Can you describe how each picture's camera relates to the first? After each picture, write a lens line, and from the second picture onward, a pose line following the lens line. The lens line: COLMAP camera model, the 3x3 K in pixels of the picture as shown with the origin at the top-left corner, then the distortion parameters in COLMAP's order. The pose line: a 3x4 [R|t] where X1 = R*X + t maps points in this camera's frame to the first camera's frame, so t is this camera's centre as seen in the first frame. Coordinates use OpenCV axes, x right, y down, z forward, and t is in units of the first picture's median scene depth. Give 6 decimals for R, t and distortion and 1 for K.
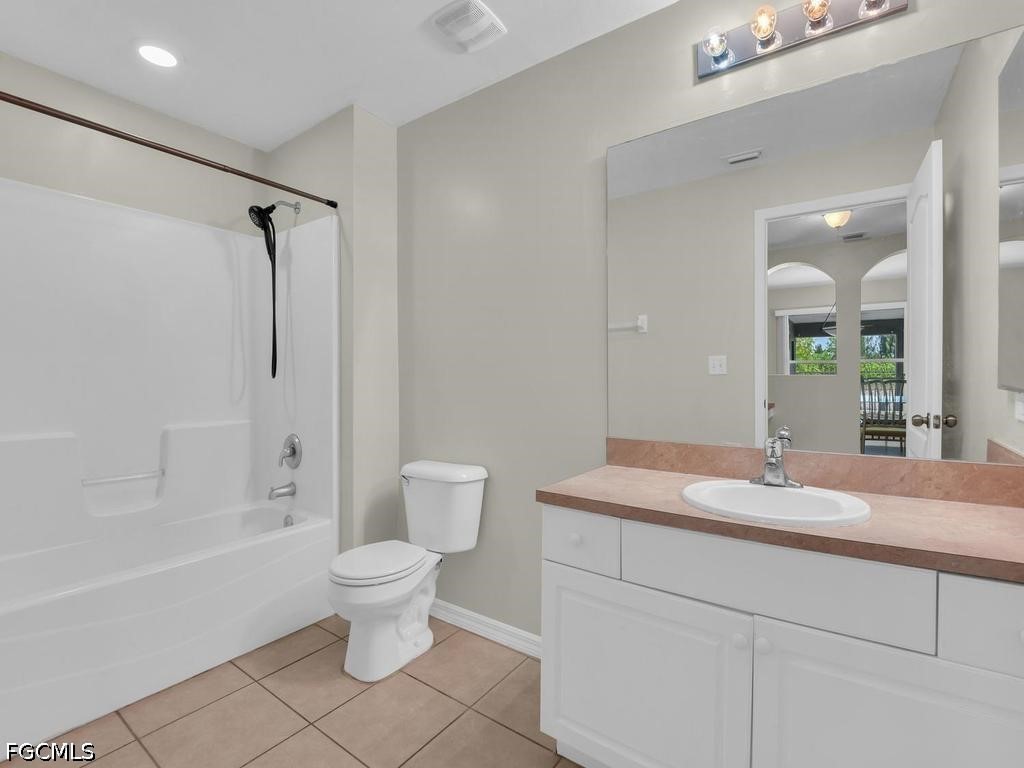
lens RADIAL K [[466.4, 0, 518.3], [0, 466.4, 377.5], [0, 0, 1]] dist [-0.004122, -0.006847]
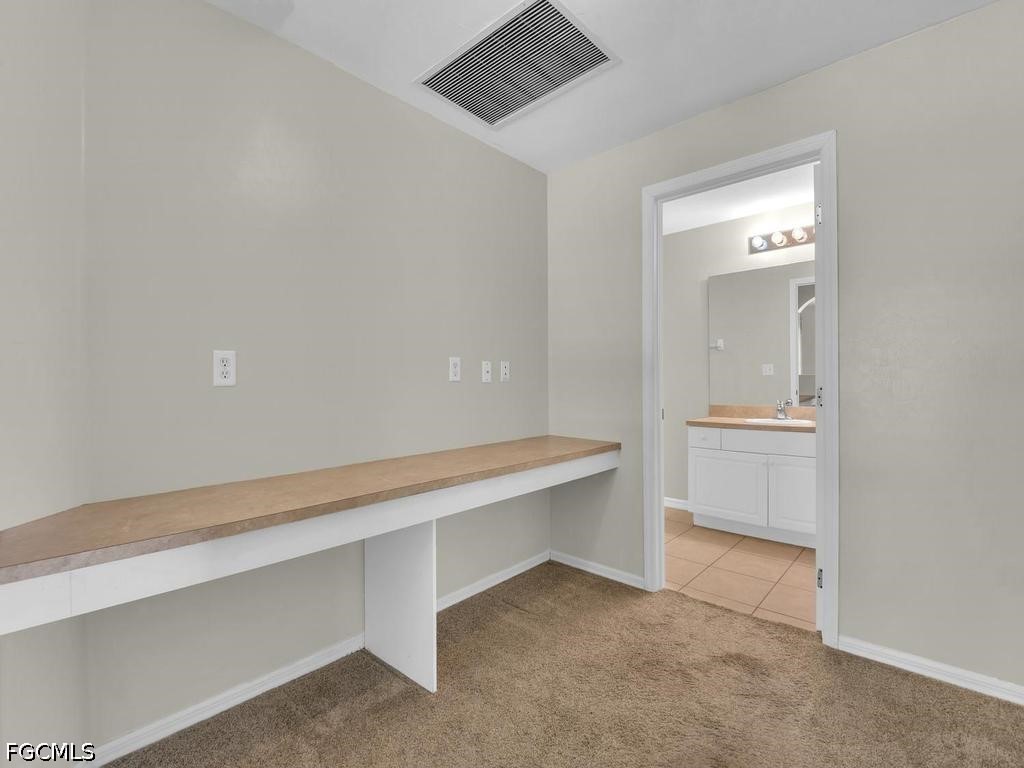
lens RADIAL K [[466.4, 0, 510.6], [0, 466.4, 375.1], [0, 0, 1]] dist [-0.004122, -0.006847]
pose [[0.990790, -0.003640, -0.135356, -0.520307], [0.003165, 0.999988, -0.003723, -0.009123], [0.135367, 0.003261, 0.990790, -1.552355]]
